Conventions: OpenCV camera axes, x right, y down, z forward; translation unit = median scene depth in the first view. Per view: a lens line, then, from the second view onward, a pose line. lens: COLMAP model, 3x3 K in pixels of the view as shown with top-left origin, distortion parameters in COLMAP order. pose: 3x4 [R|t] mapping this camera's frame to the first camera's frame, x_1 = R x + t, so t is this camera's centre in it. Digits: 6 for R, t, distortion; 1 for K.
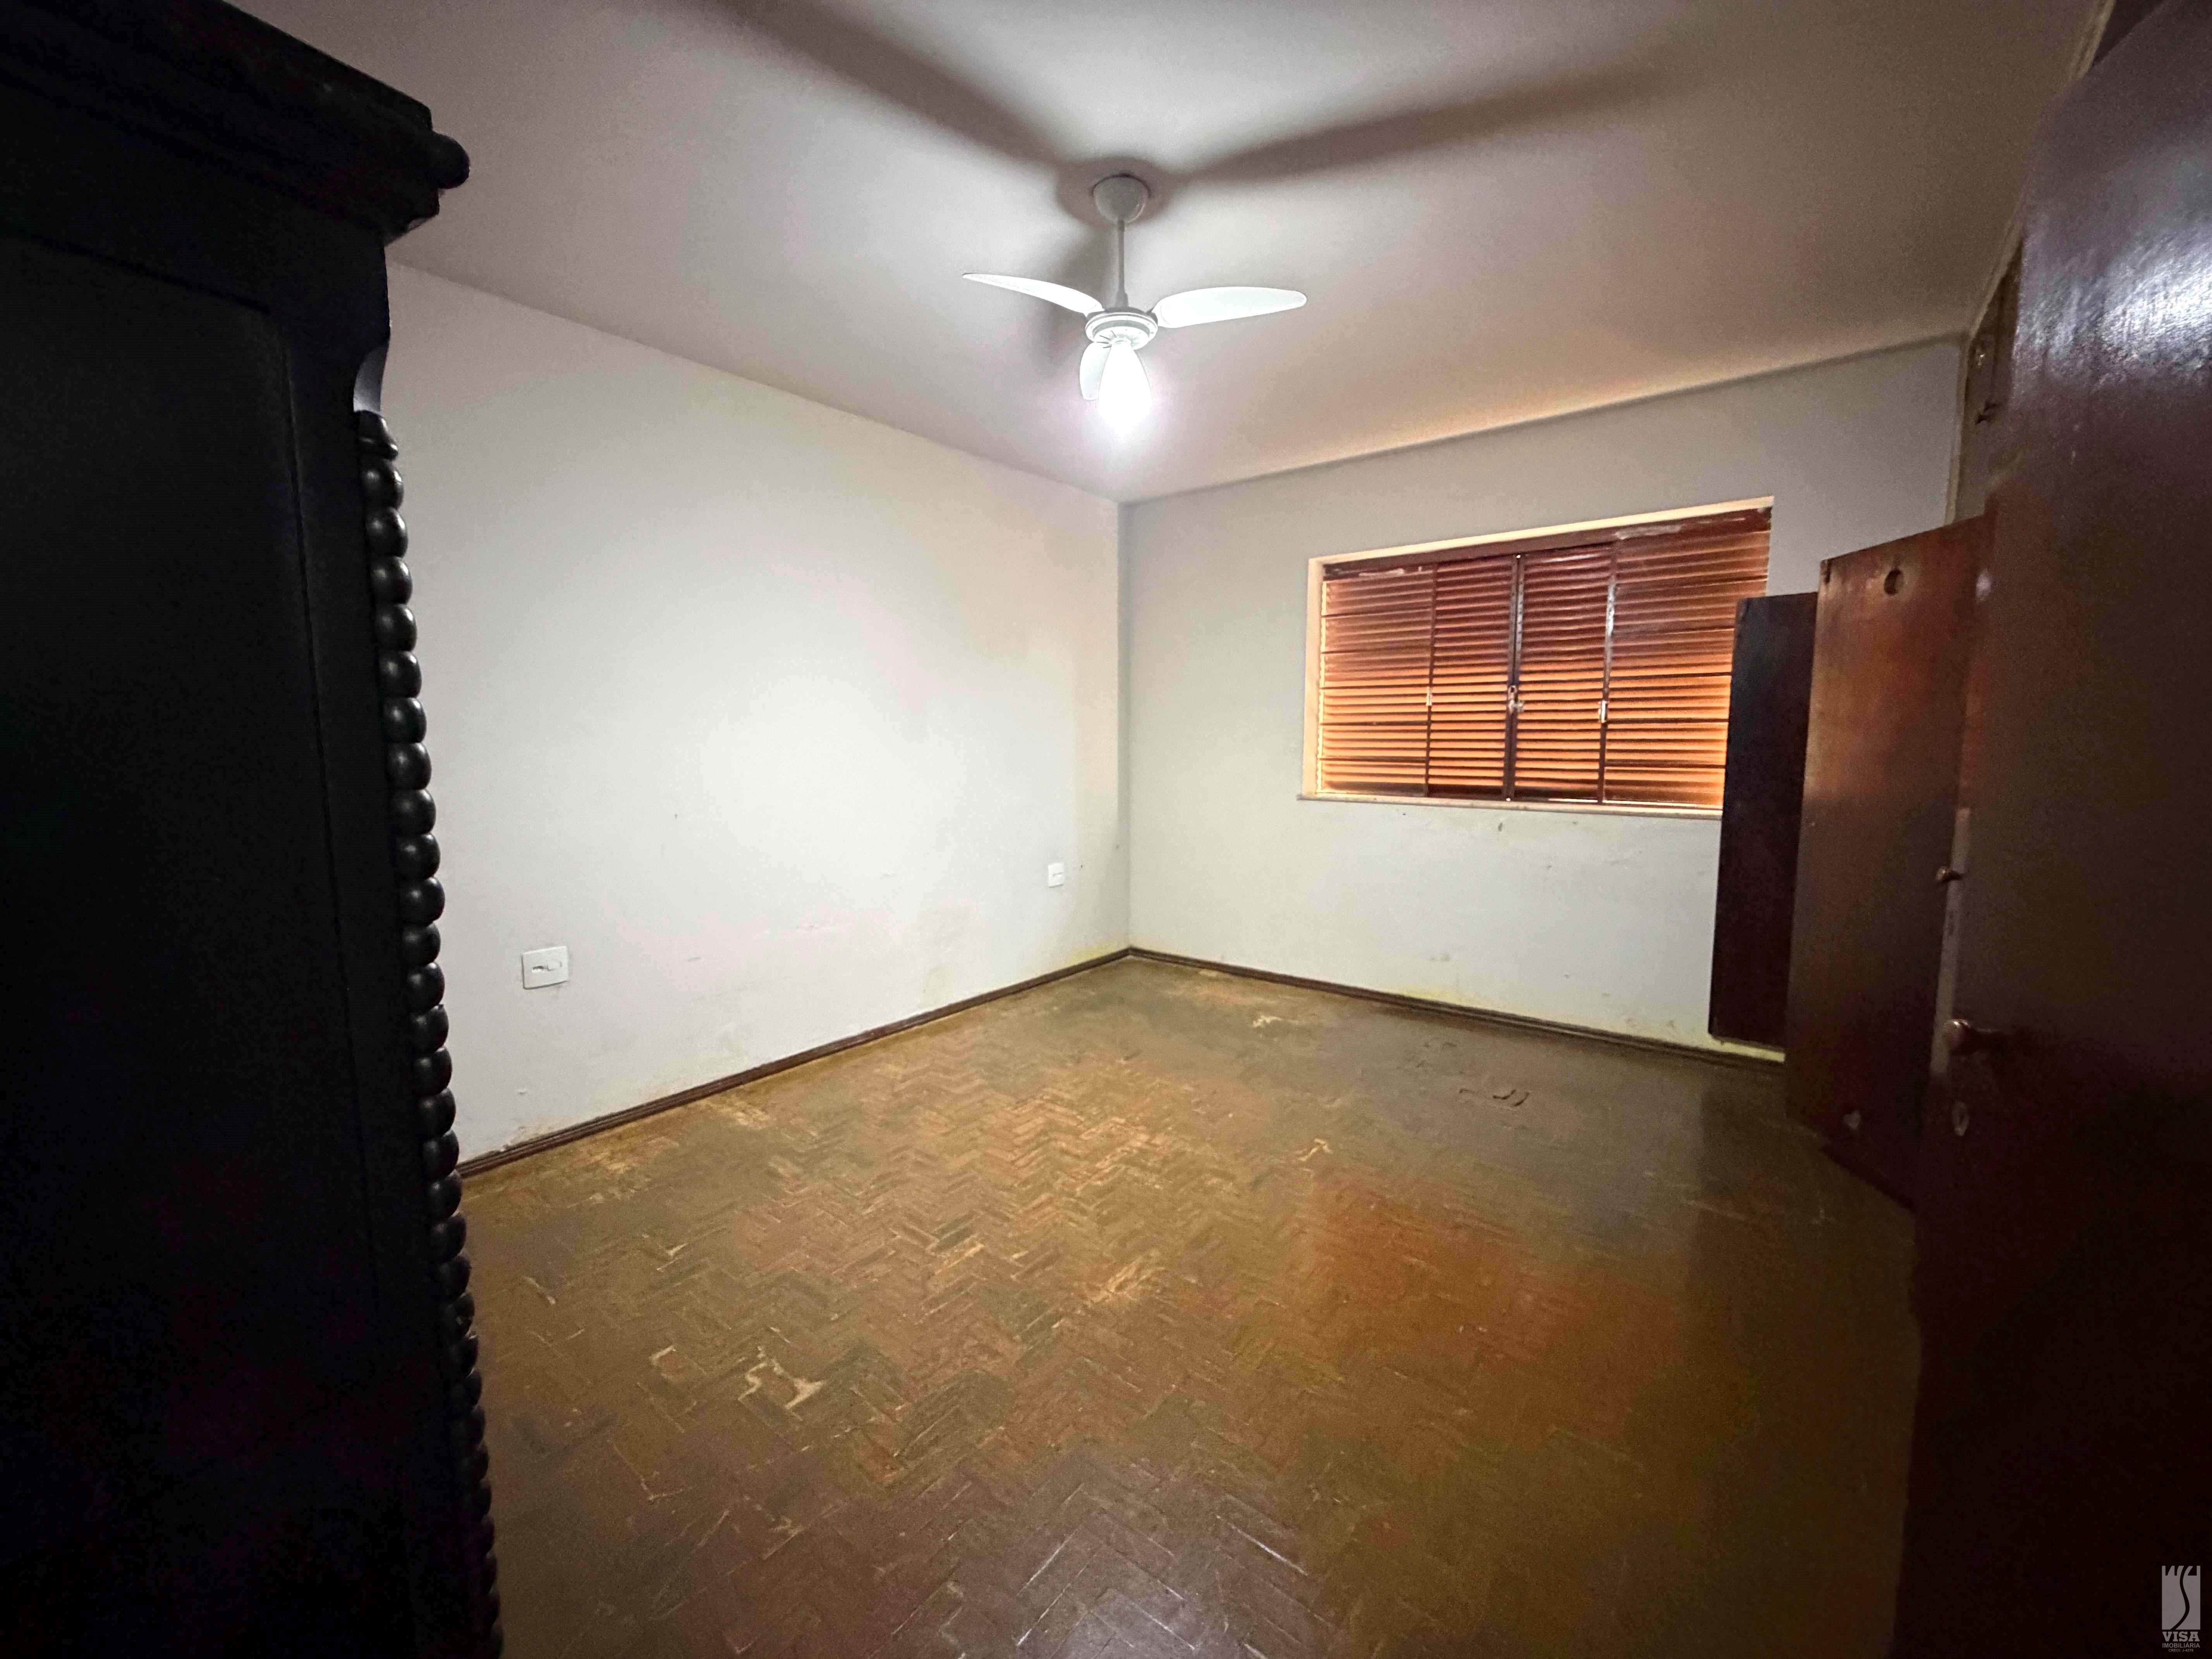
lens RADIAL K [[882.8, 0, 1103.6], [0, 882.8, 827.8], [0, 0, 1]] dist [0.000804, -0.000728]
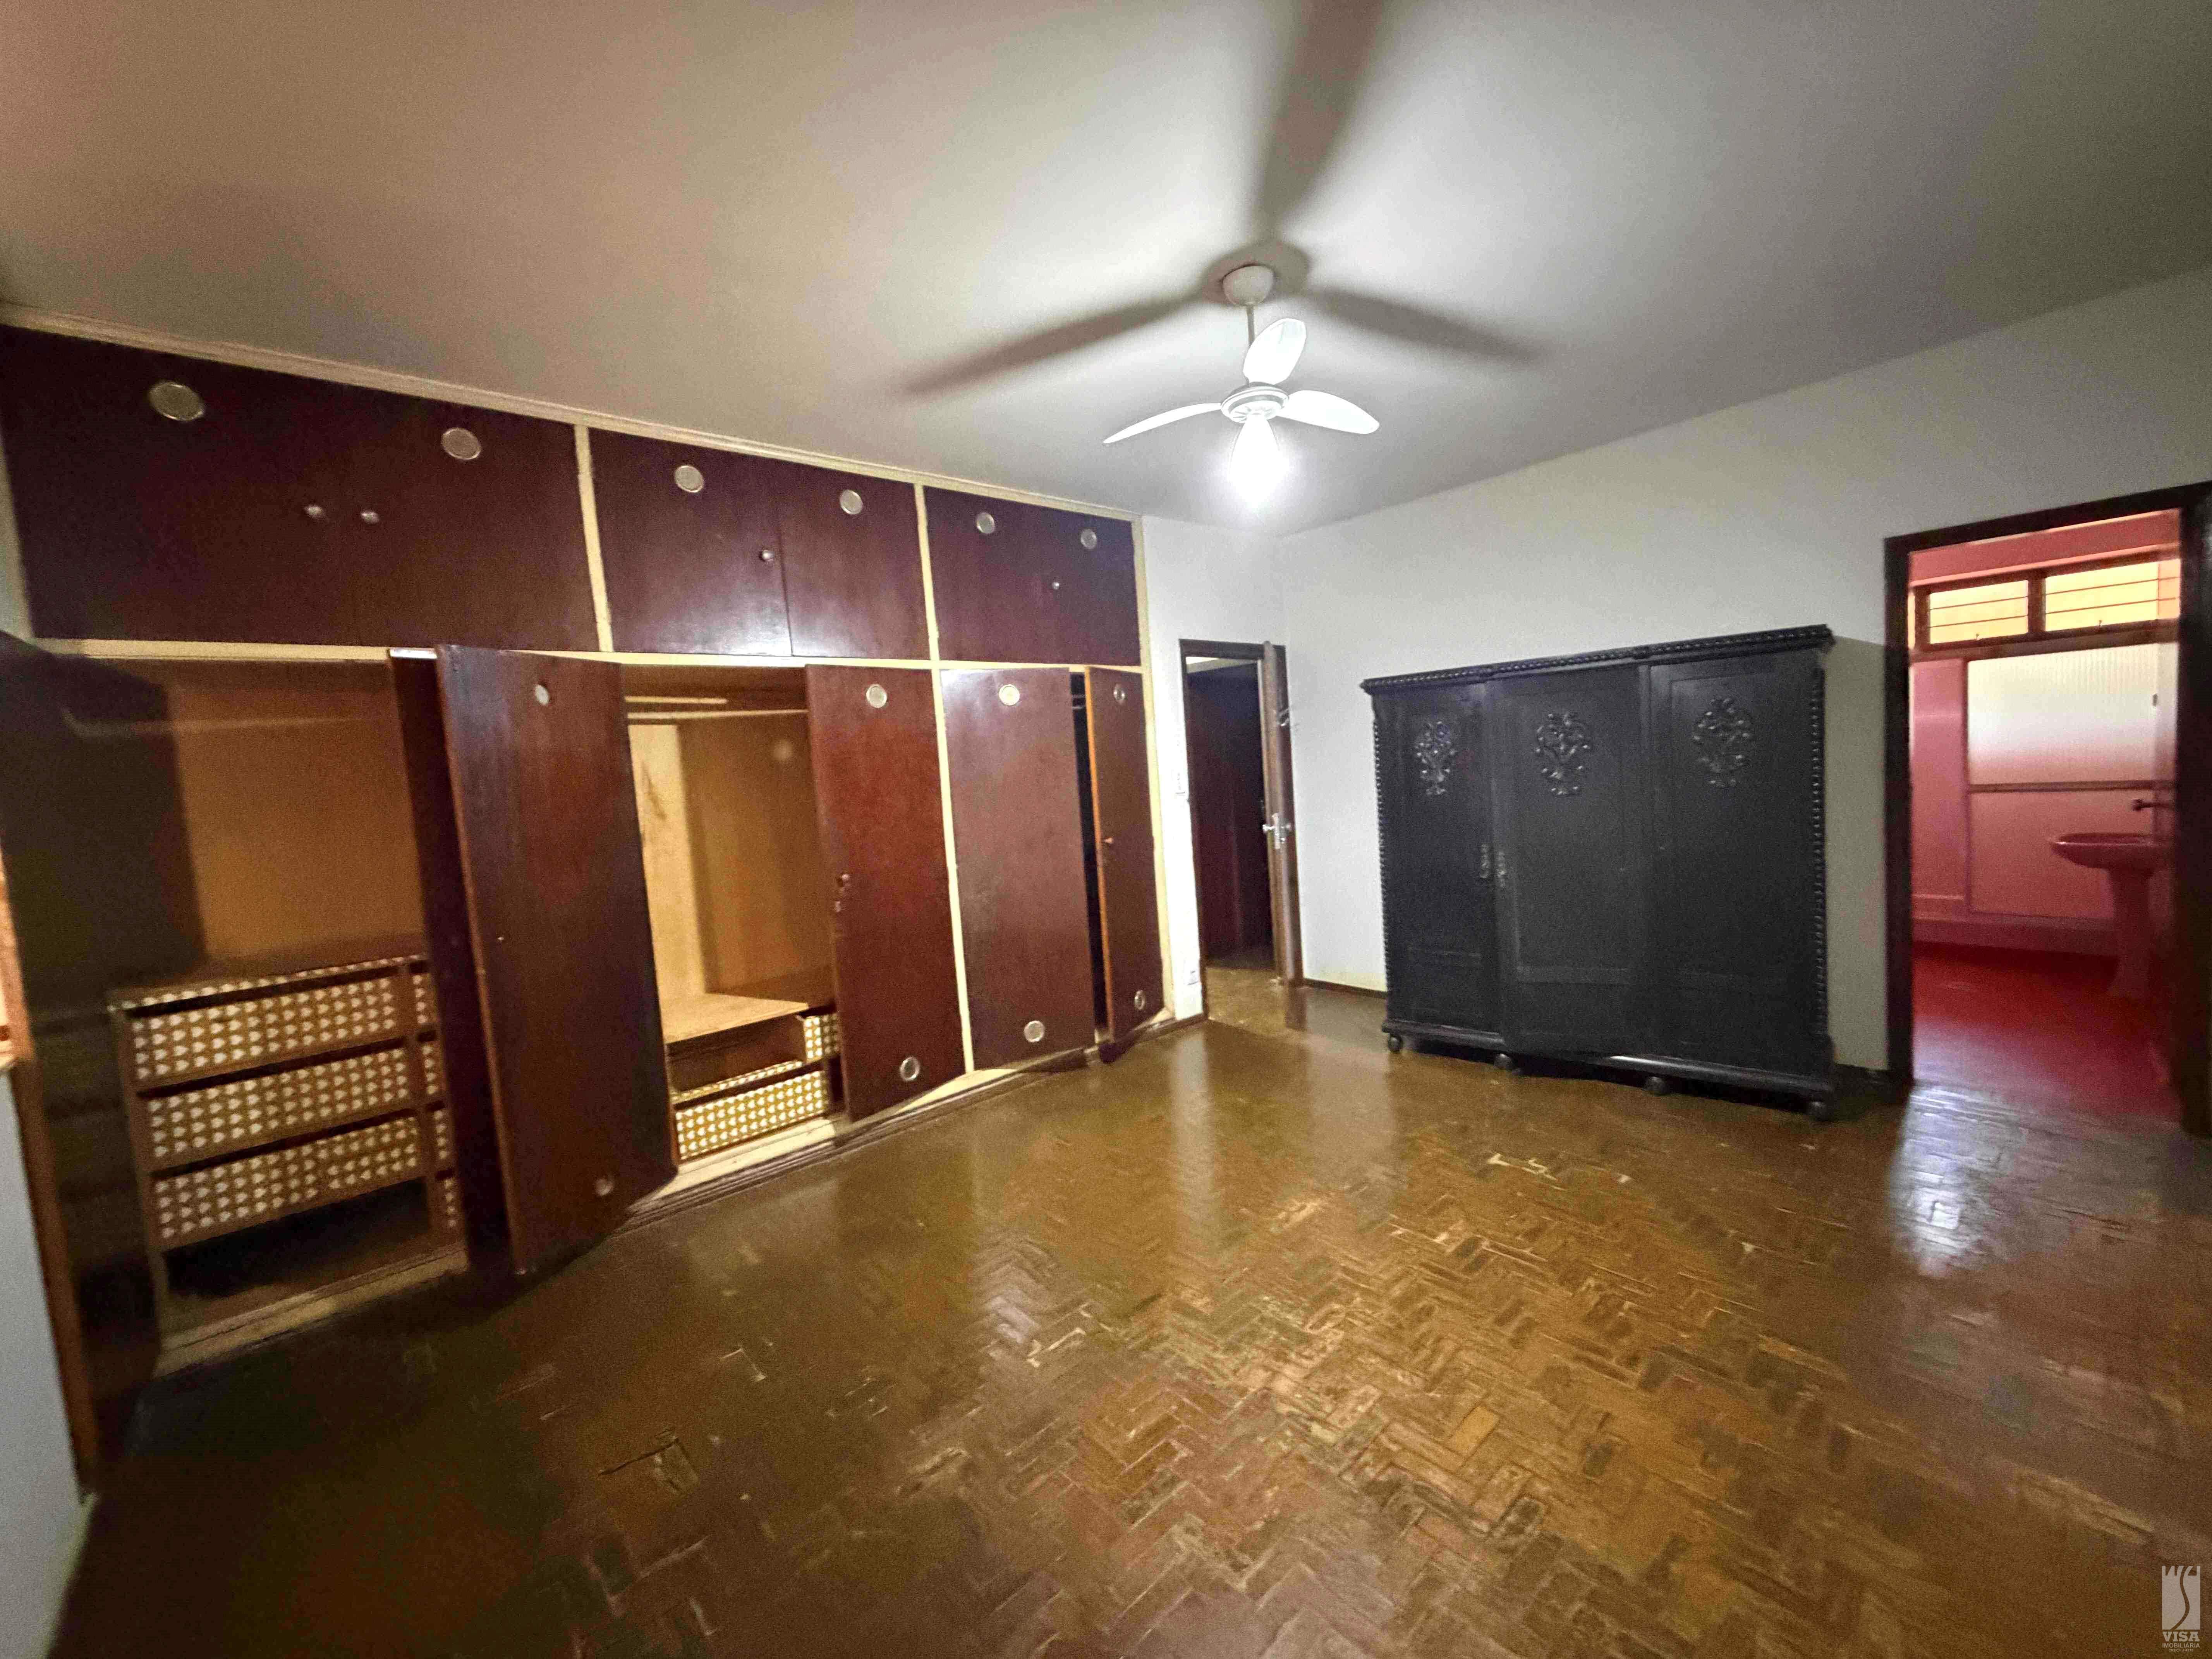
lens RADIAL K [[882.8, 0, 1103.8], [0, 882.8, 834.1], [0, 0, 1]] dist [0.000804, -0.000728]
pose [[-0.983330, 0.066277, 0.169323, 0.039017], [0.096534, 0.979420, 0.177250, -0.207477], [-0.154090, 0.190641, -0.969491, 1.718890]]
